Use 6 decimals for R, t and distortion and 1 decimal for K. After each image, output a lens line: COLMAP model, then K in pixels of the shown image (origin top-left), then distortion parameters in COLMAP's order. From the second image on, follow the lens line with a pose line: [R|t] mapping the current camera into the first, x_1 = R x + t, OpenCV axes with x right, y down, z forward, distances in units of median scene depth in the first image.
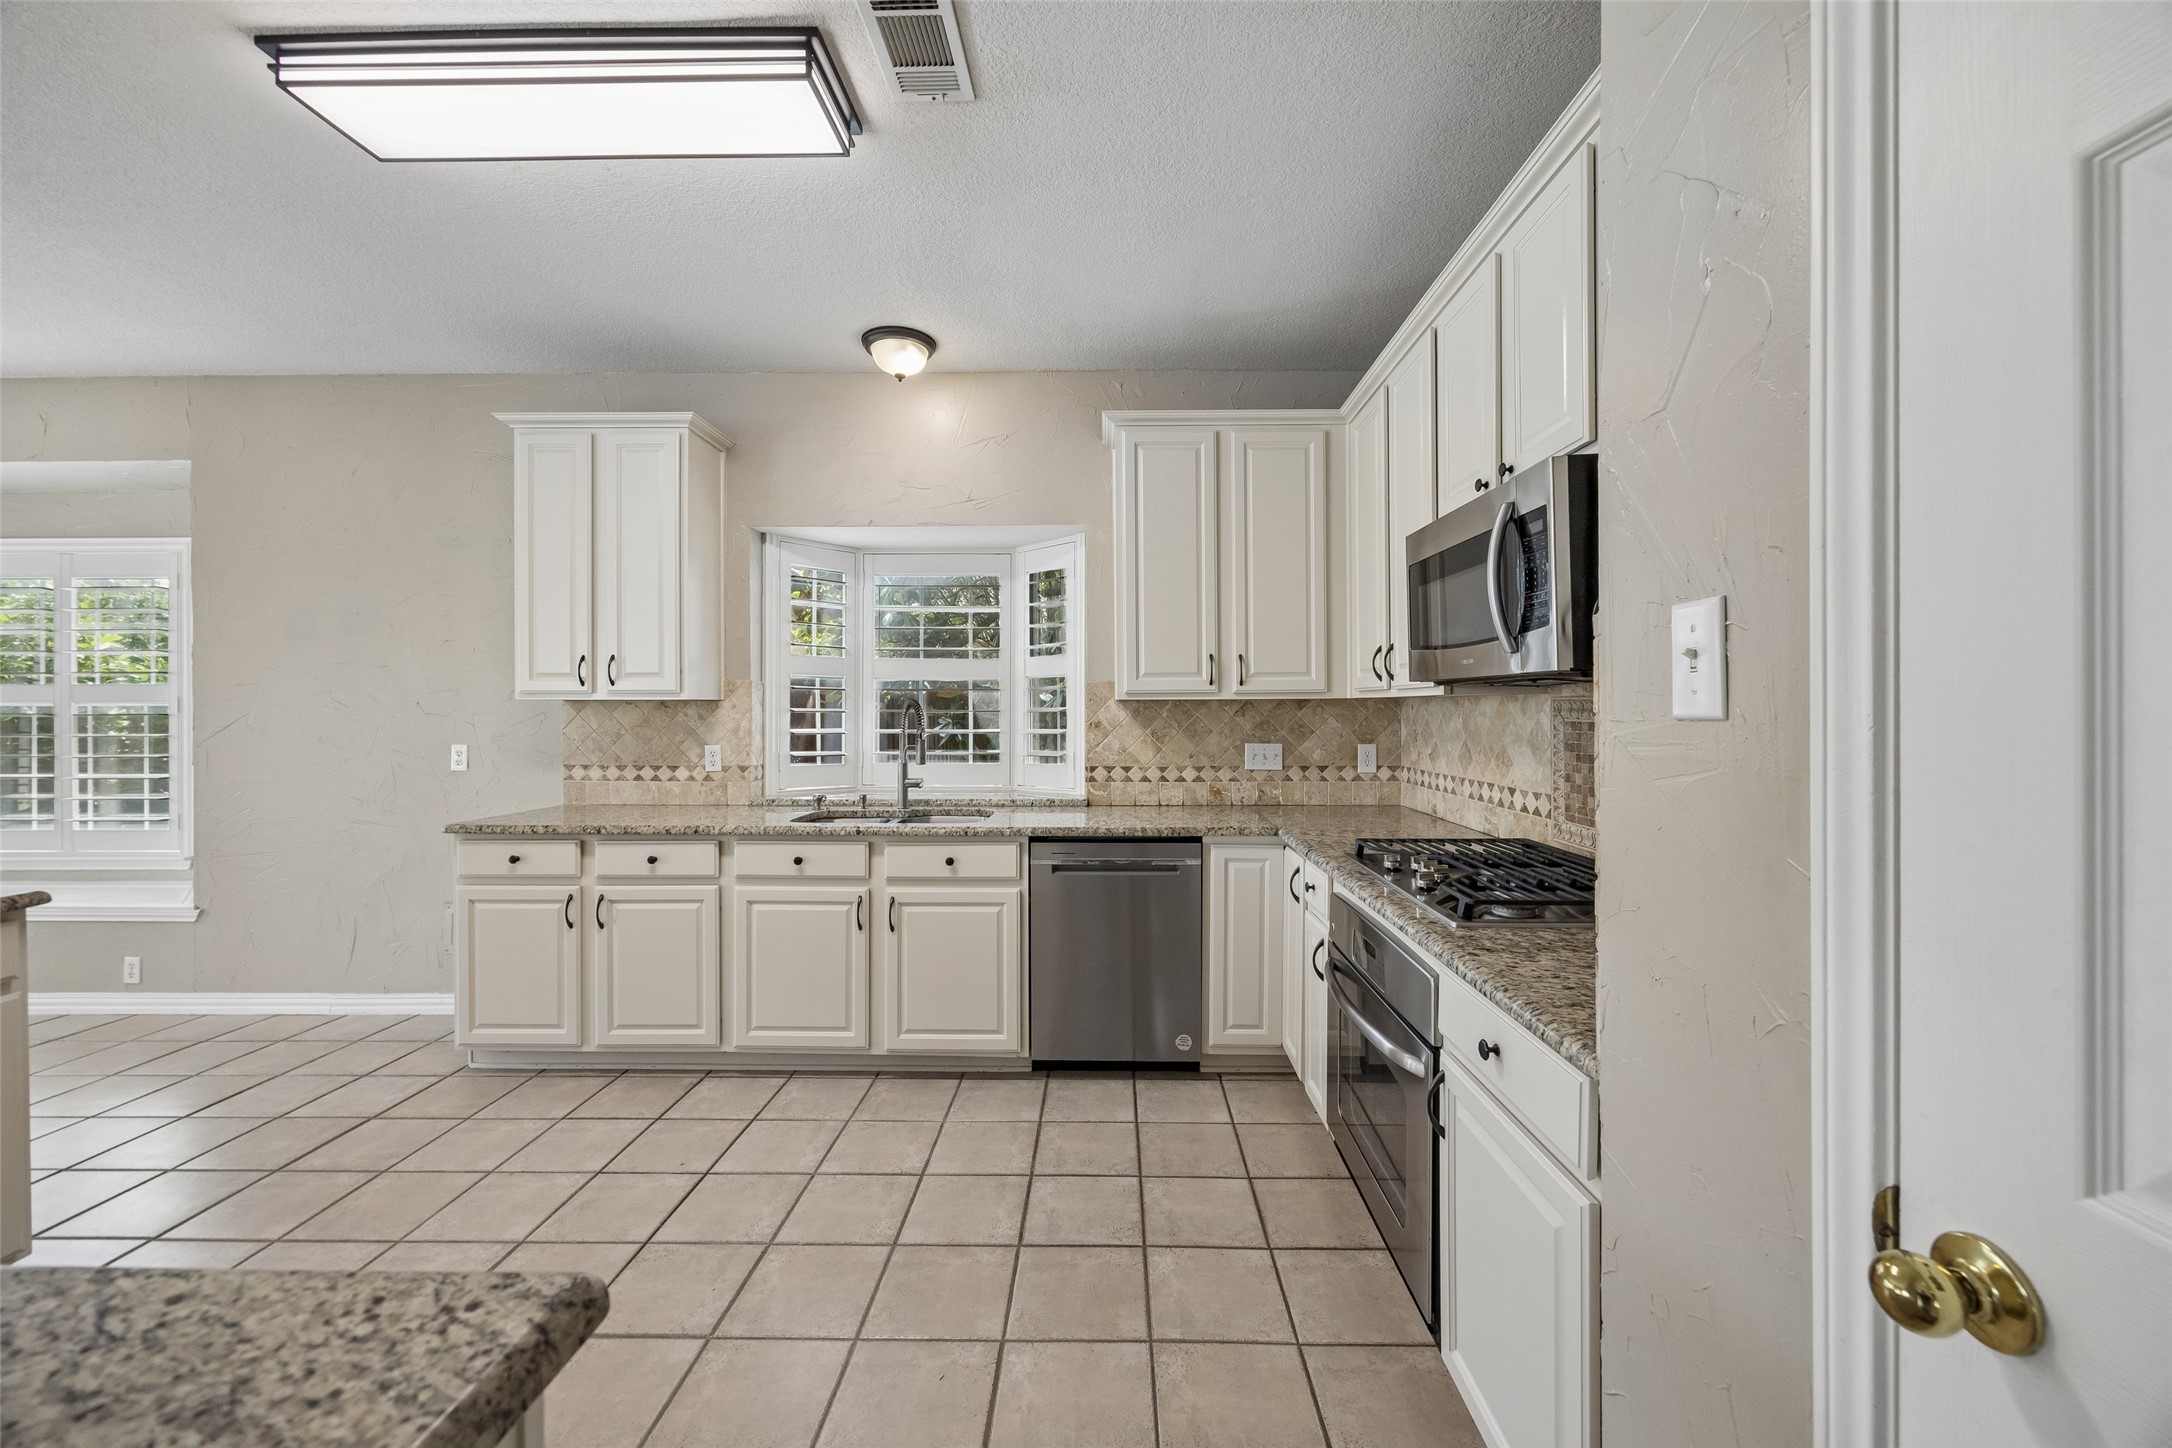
lens RADIAL K [[834.5, 0, 1101.4], [0, 834.5, 715.8], [0, 0, 1]] dist [0.000869, 0.000891]
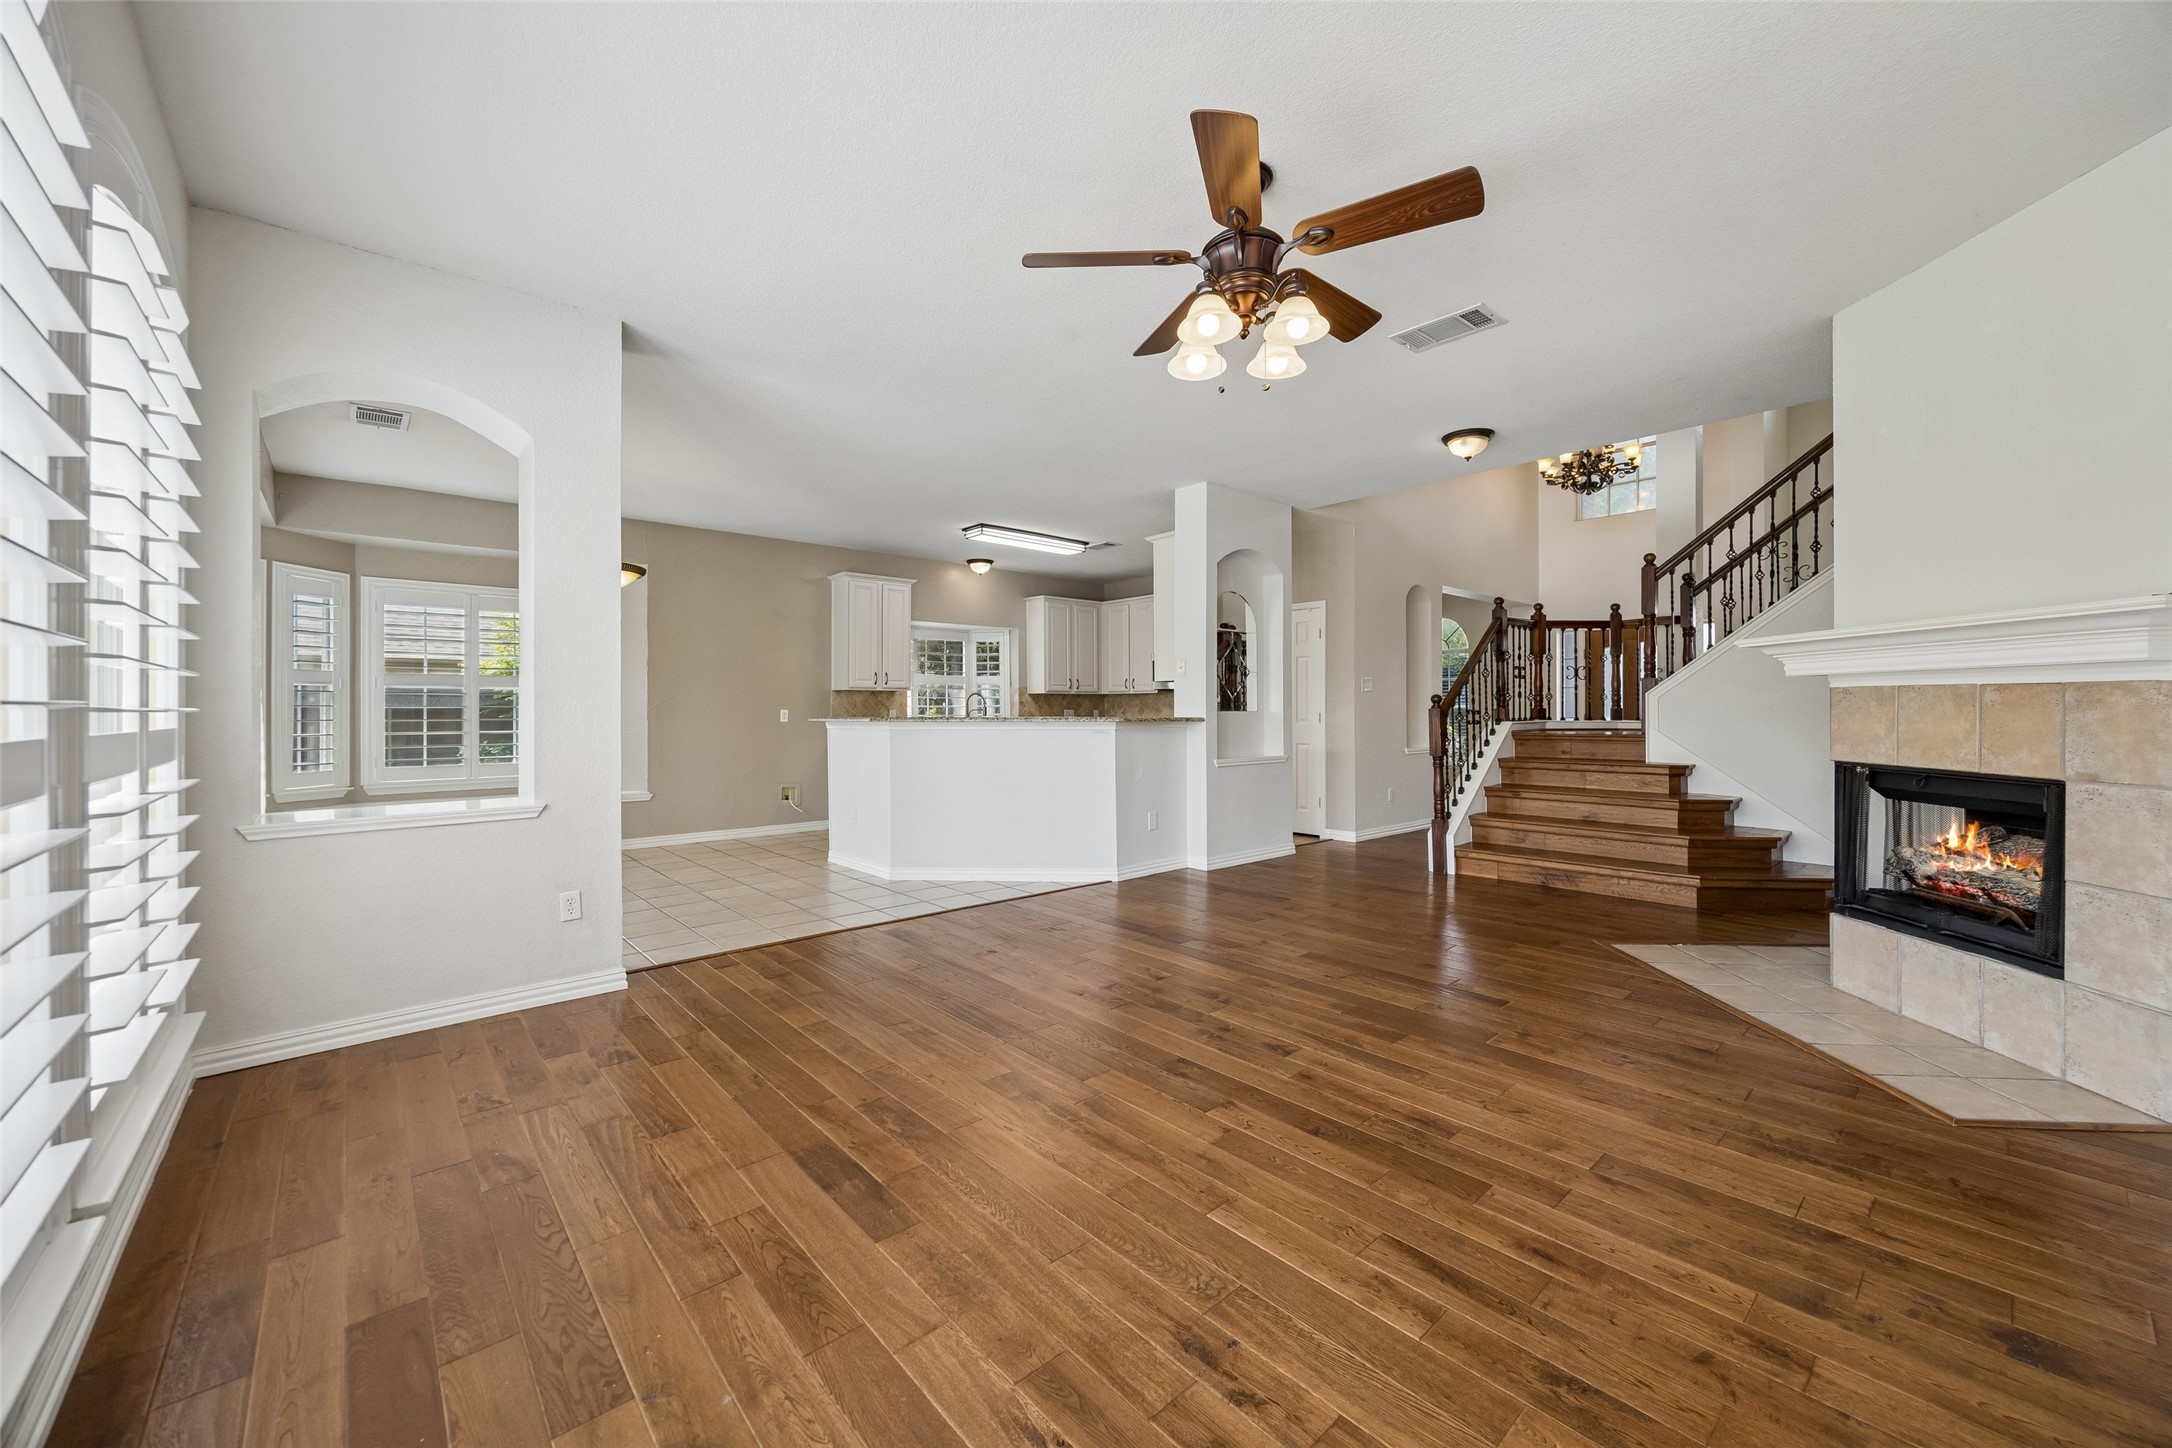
lens RADIAL K [[834.5, 0, 1099.5], [0, 834.5, 715.9], [0, 0, 1]] dist [0.000869, 0.000891]
pose [[0.741900, -0.003195, 0.670503, -1.456955], [0.005102, 0.999987, -0.000881, 0.050768], [-0.670491, 0.004074, 0.741906, -1.050423]]
